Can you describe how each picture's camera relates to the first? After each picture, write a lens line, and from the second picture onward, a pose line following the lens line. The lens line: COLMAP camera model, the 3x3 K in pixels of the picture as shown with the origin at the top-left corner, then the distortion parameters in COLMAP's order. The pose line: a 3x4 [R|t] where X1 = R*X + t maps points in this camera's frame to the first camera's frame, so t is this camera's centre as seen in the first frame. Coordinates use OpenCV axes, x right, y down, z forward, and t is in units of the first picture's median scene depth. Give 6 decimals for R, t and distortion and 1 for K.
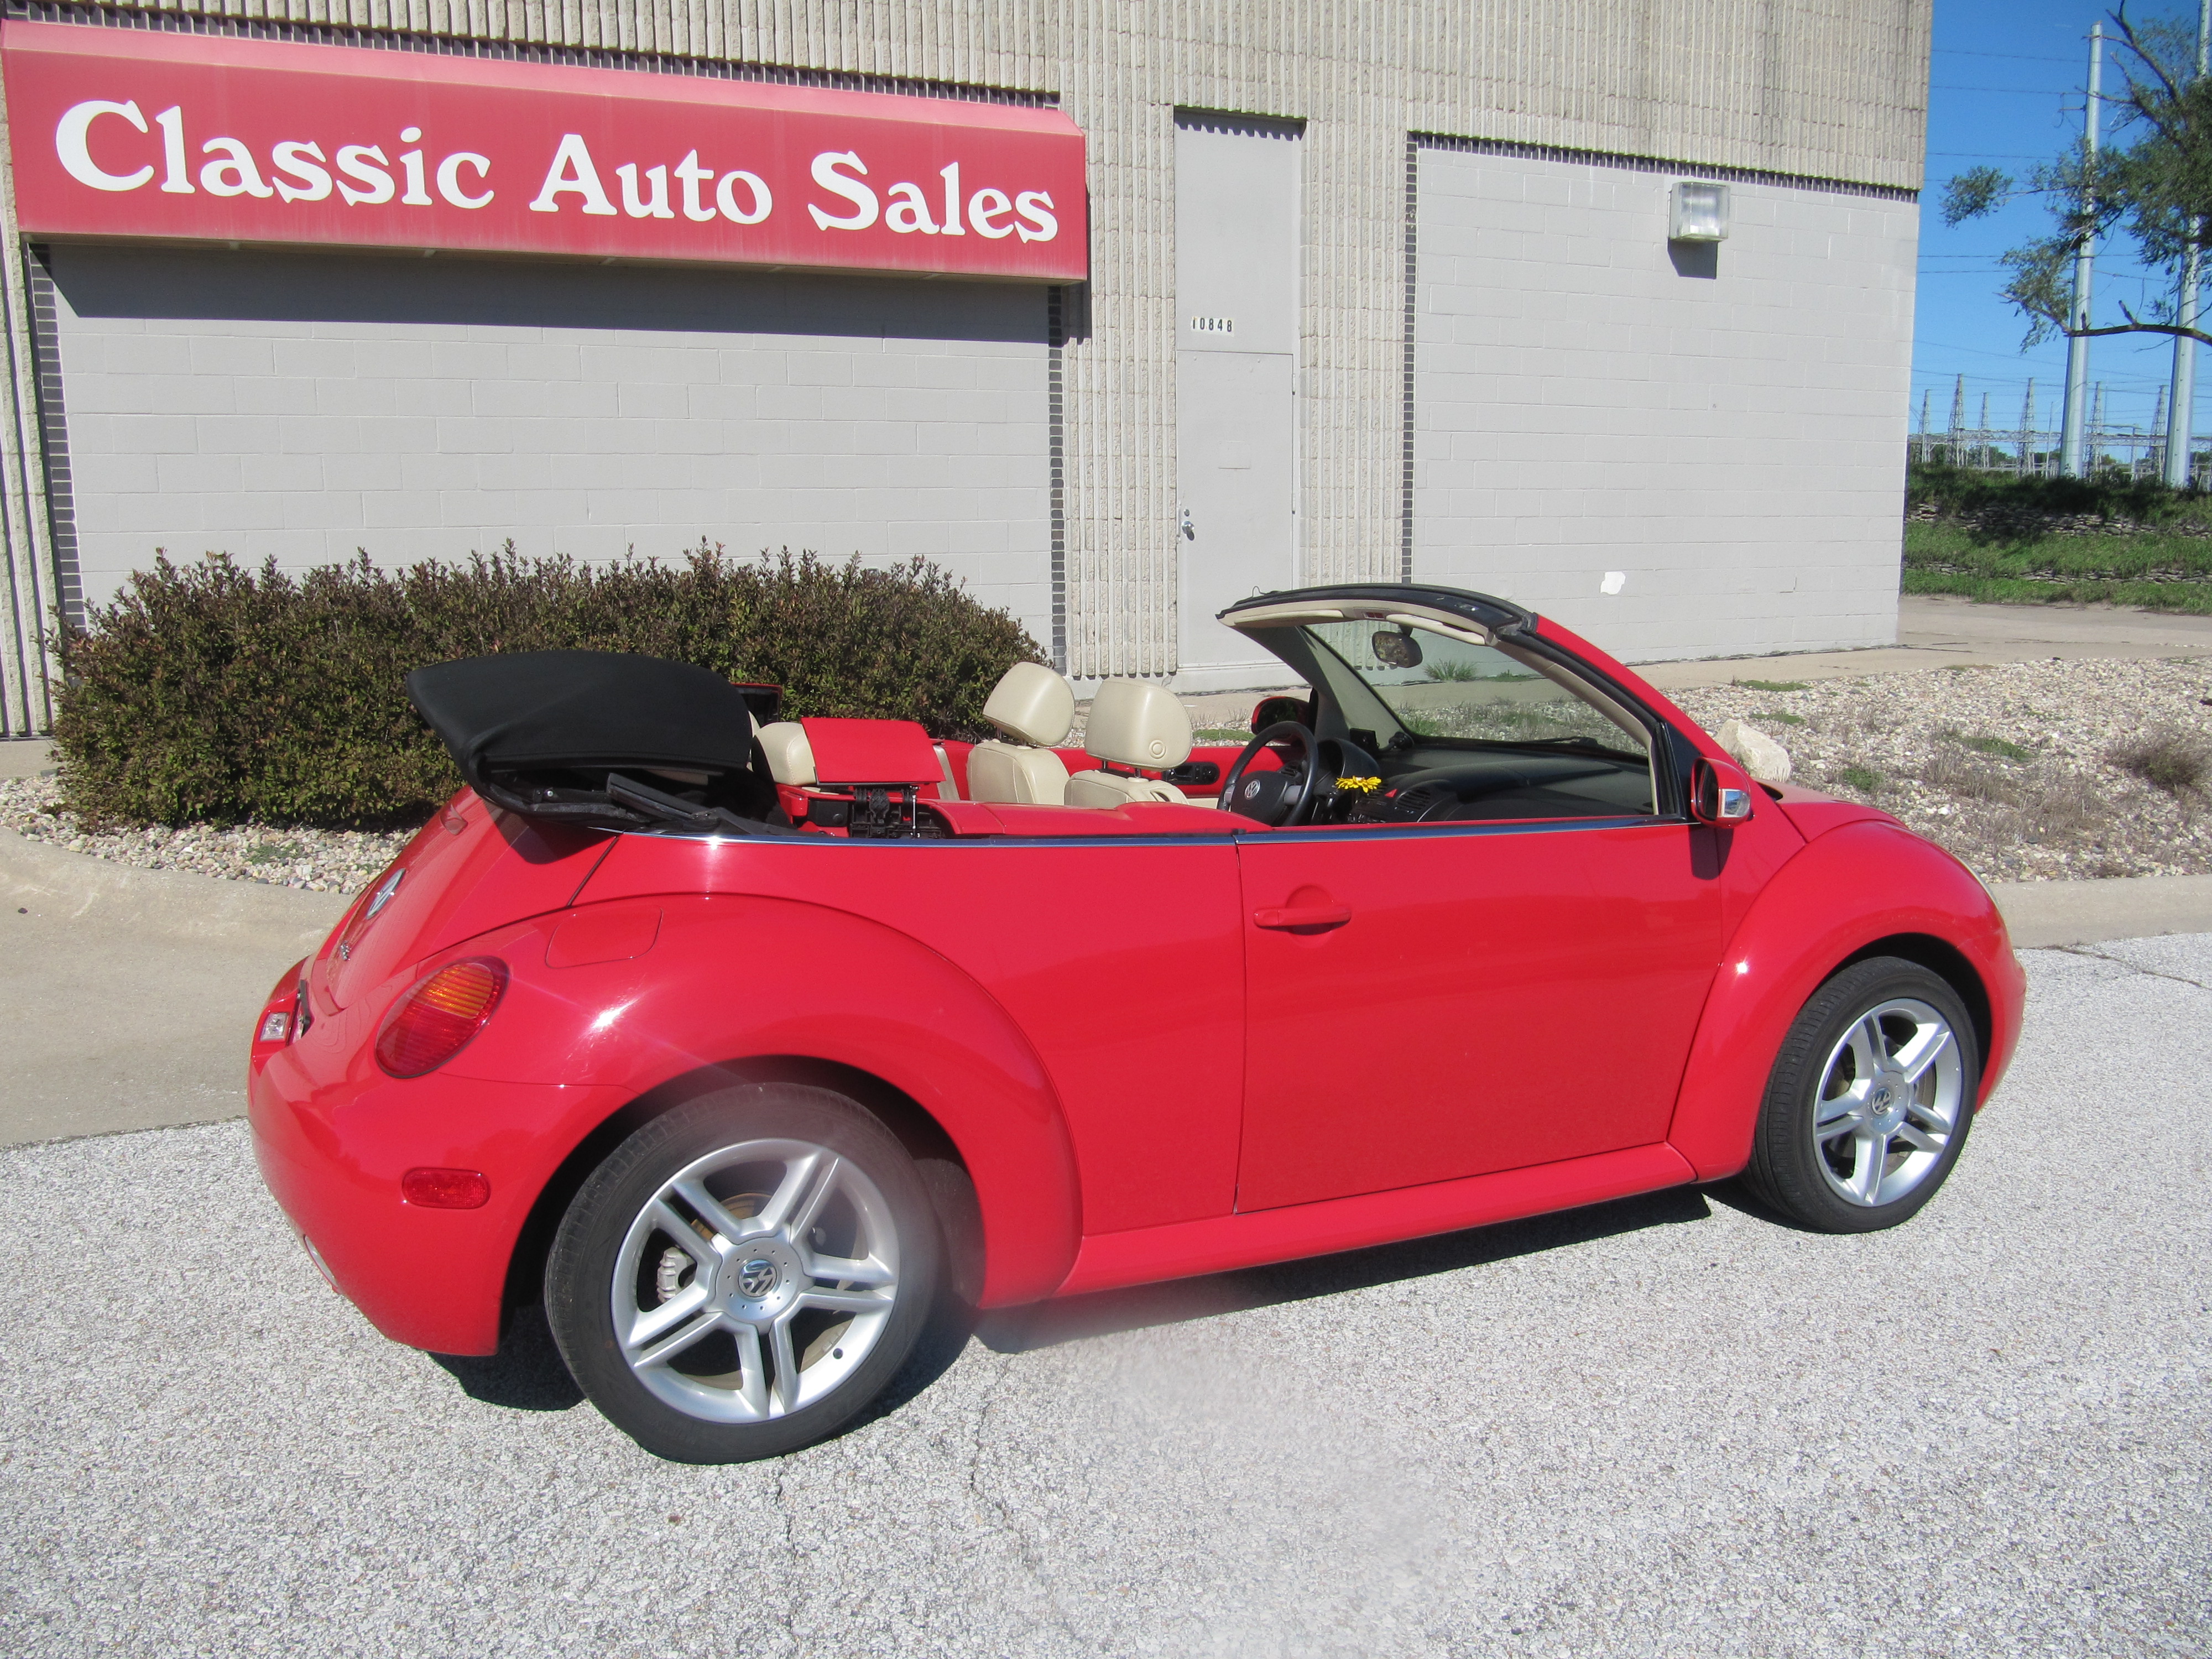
lens RADIAL K [[1819.8, 0, 1118.3], [0, 1819.8, 837.5], [0, 0, 1]] dist [-0.057732, 0.029925]
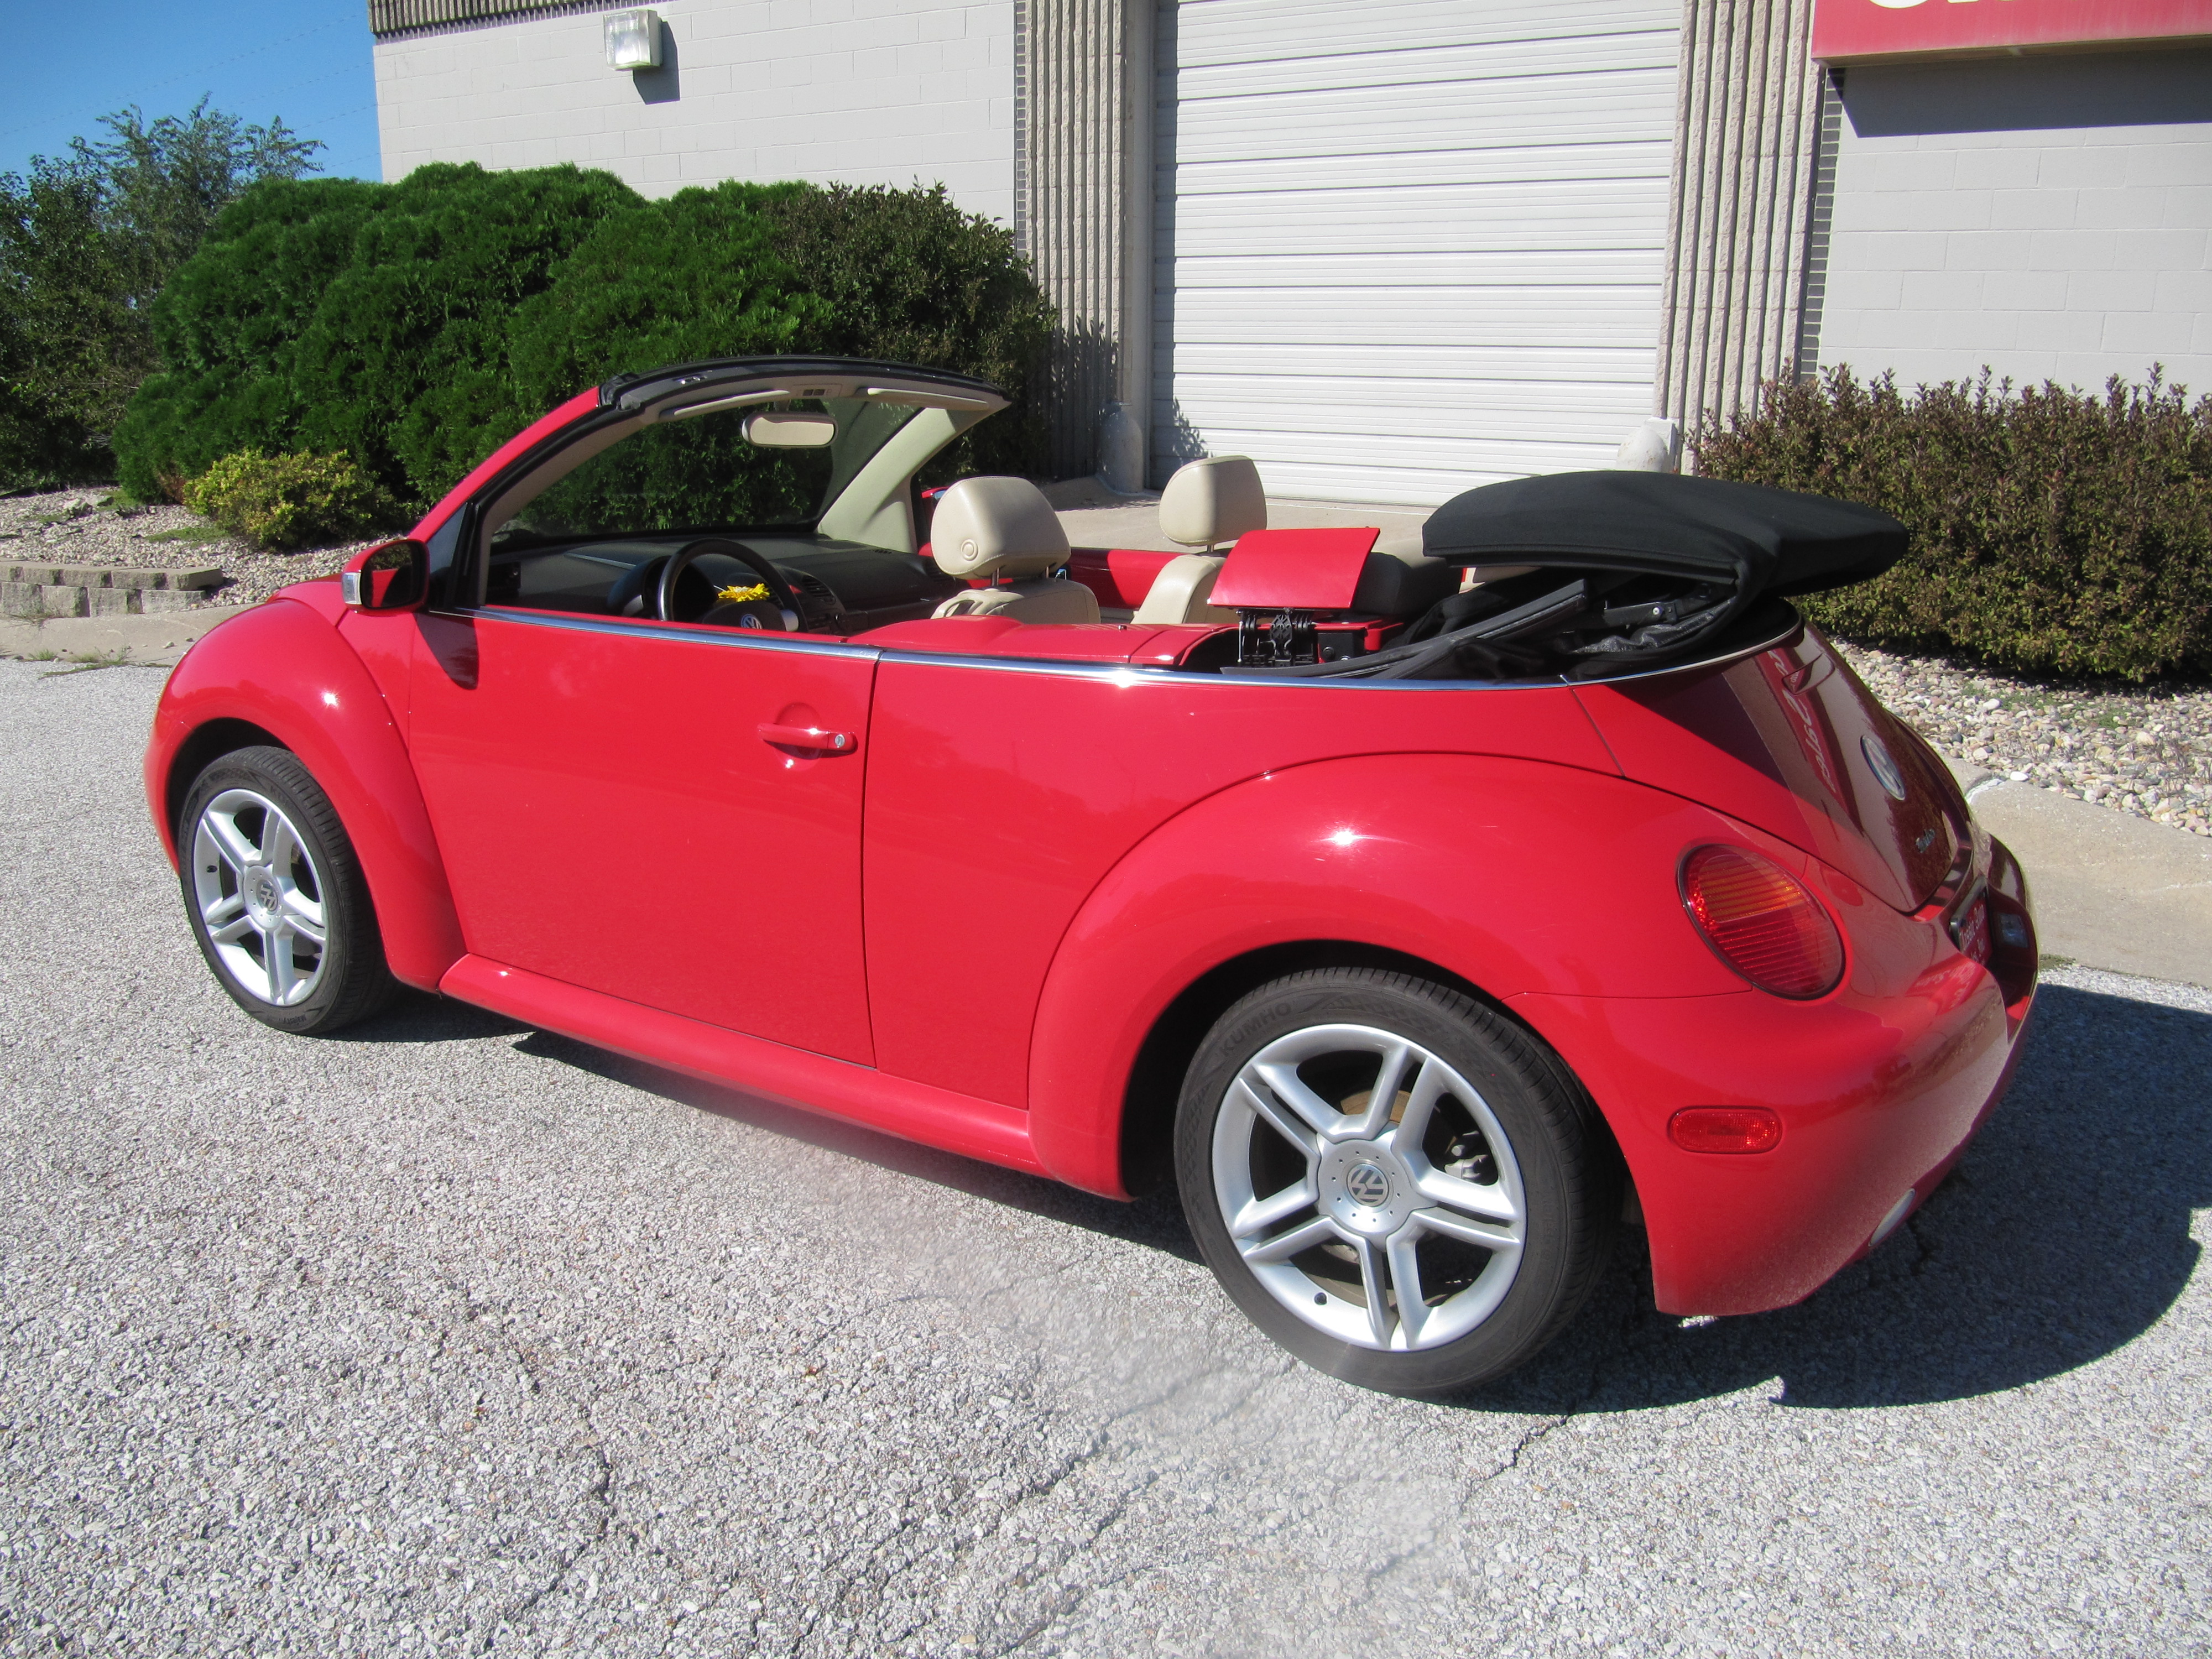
lens RADIAL K [[1822.3, 0, 1111.5], [0, 1822.3, 840.5], [0, 0, 1]] dist [-0.050571, 0.004006]
pose [[0.512139, 0.237328, -0.825463, 0.139834], [-0.163354, 0.970439, 0.177660, -0.006882], [0.843225, 0.043856, 0.535768, 0.079504]]
